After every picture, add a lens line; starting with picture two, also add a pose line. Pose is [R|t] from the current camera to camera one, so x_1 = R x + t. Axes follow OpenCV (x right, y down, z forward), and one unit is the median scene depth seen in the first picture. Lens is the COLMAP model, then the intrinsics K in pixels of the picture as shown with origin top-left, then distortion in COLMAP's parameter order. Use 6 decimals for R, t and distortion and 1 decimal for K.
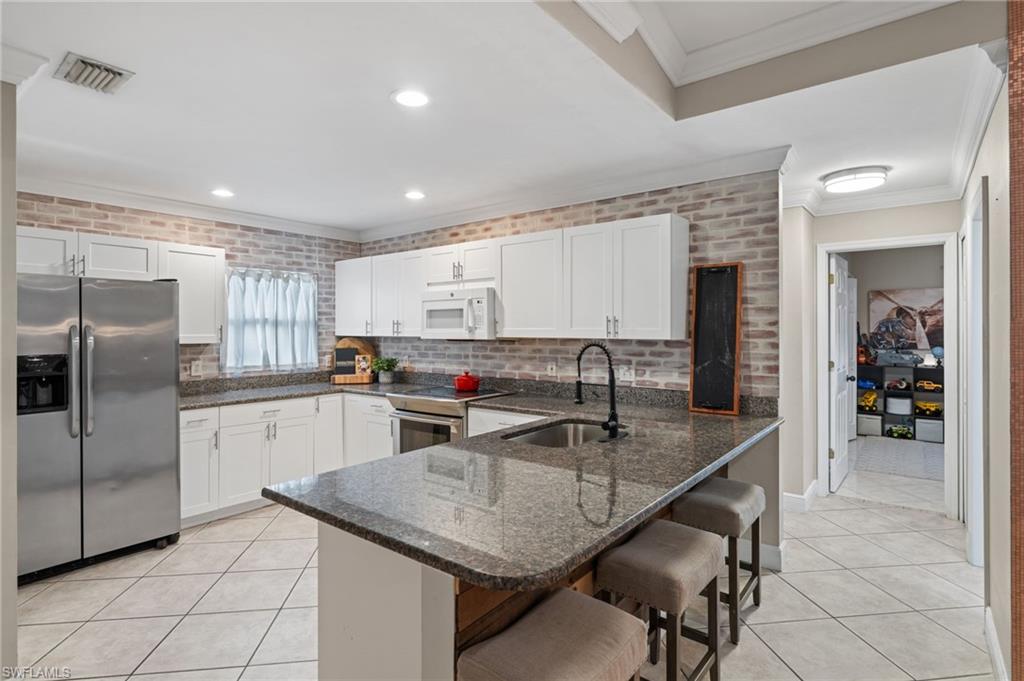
lens RADIAL K [[516.4, 0, 513.5], [0, 516.4, 331.0], [0, 0, 1]] dist [-0.000926, -0.000136]
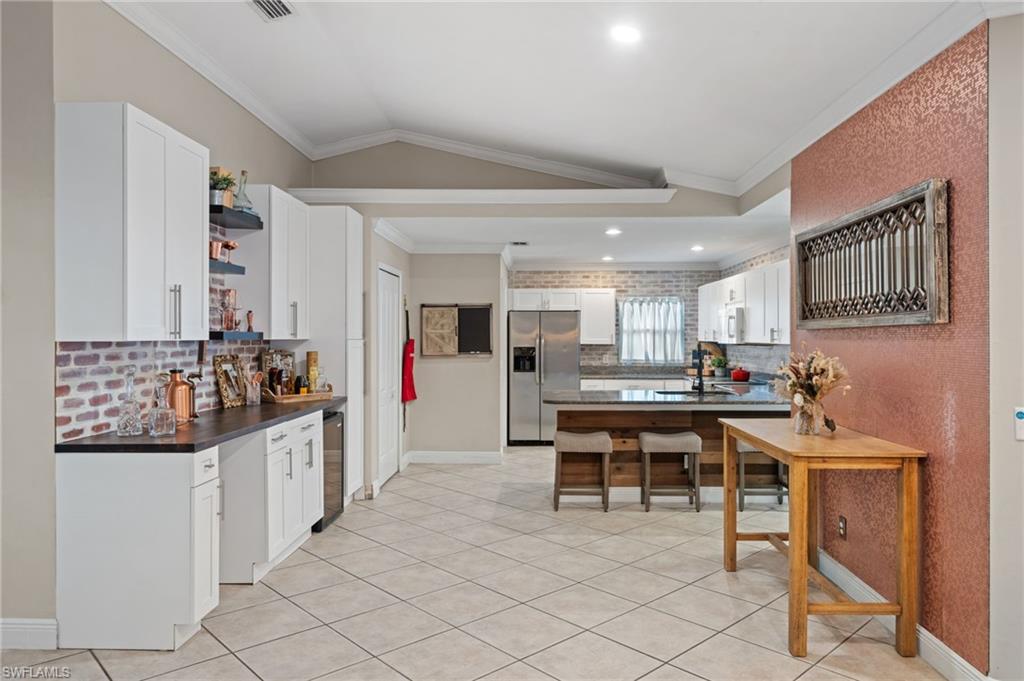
lens RADIAL K [[681.7, 0, 517.5], [0, 681.7, 333.9], [0, 0, 1]] dist [-0.006431, 0.003960]
pose [[0.595798, 0.000185, -0.803135, 1.018719], [-0.005659, 0.999976, -0.003968, 0.000019], [0.803115, 0.006909, 0.595784, -0.570005]]
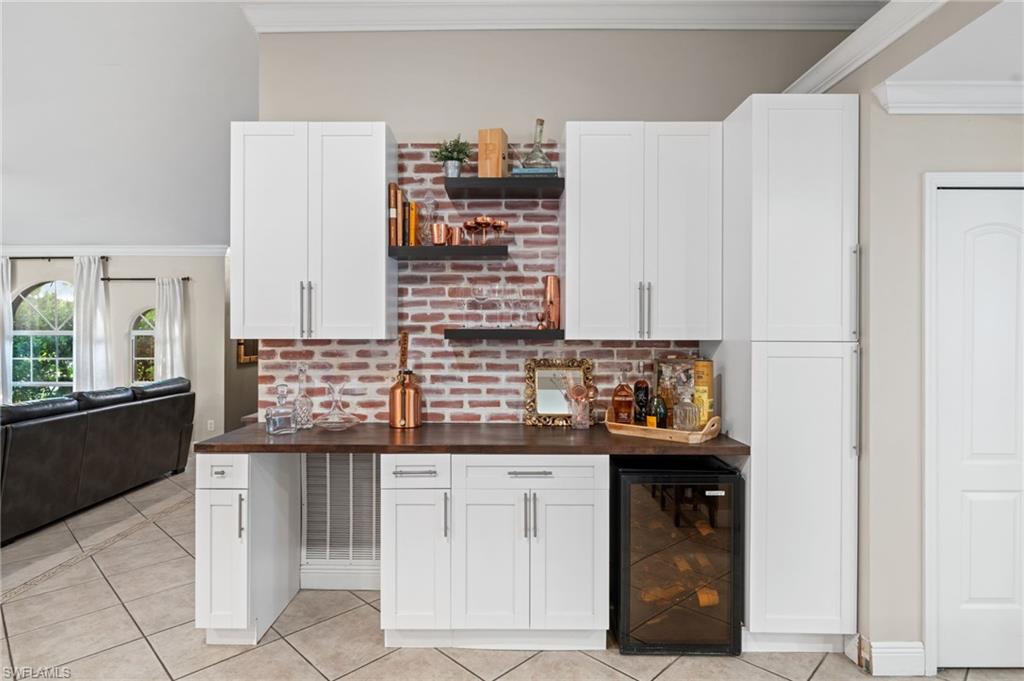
lens RADIAL K [[549.5, 0, 500.2], [0, 549.5, 335.2], [0, 0, 1]] dist [-0.003172, -0.001663]
pose [[-0.786469, 0.000840, -0.617630, 0.353860], [-0.002358, 0.999988, 0.004363, -0.000578], [0.617626, 0.004888, -0.786457, 0.208653]]
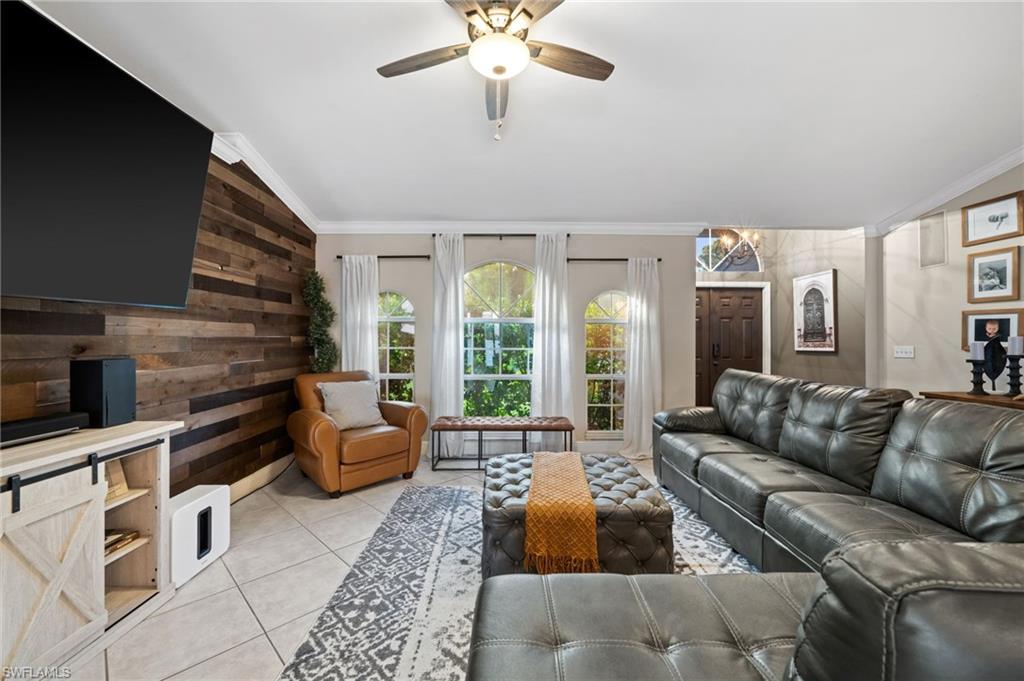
lens RADIAL K [[407.1, 0, 512.8], [0, 407.1, 336.9], [0, 0, 1]] dist [-0.000614, -0.000236]
pose [[-0.775240, -0.005863, -0.631640, 1.018045], [-0.003985, 0.999982, -0.004392, 0.049193], [0.631655, -0.000887, -0.775249, -0.968882]]
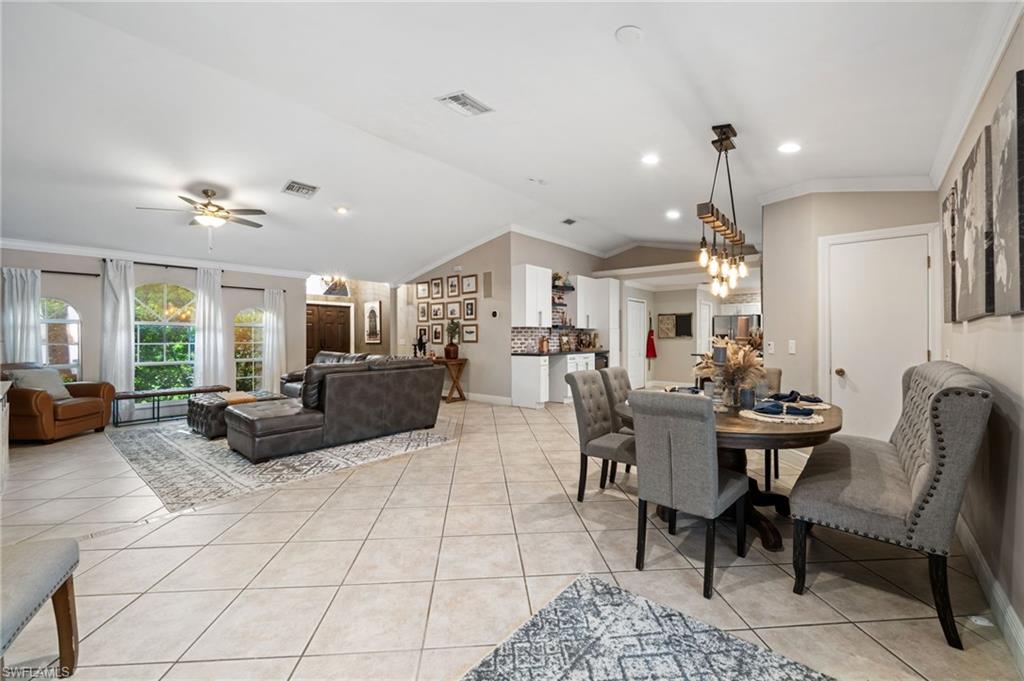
lens RADIAL K [[407.1, 0, 511.4], [0, 407.1, 337.6], [0, 0, 1]] dist [-0.000614, -0.000236]
pose [[-0.041600, 0.002242, -0.999132, 1.823136], [-0.002644, 0.999994, 0.002354, 0.047200], [0.999131, 0.002740, -0.041593, -0.464865]]
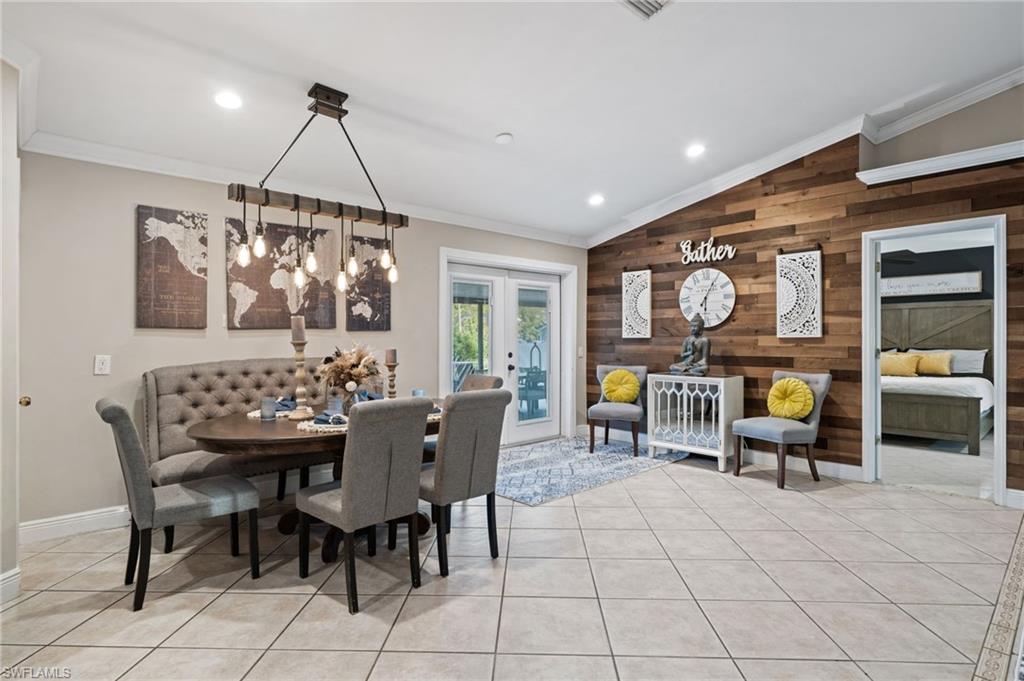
lens RADIAL K [[523.8, 0, 510.7], [0, 523.8, 340.6], [0, 0, 1]] dist [-0.002946, 0.000136]
pose [[0.164418, -0.003182, 0.986386, 0.455497], [0.004289, 0.999988, 0.002511, 0.045574], [-0.986381, 0.003818, 0.164429, -0.508316]]
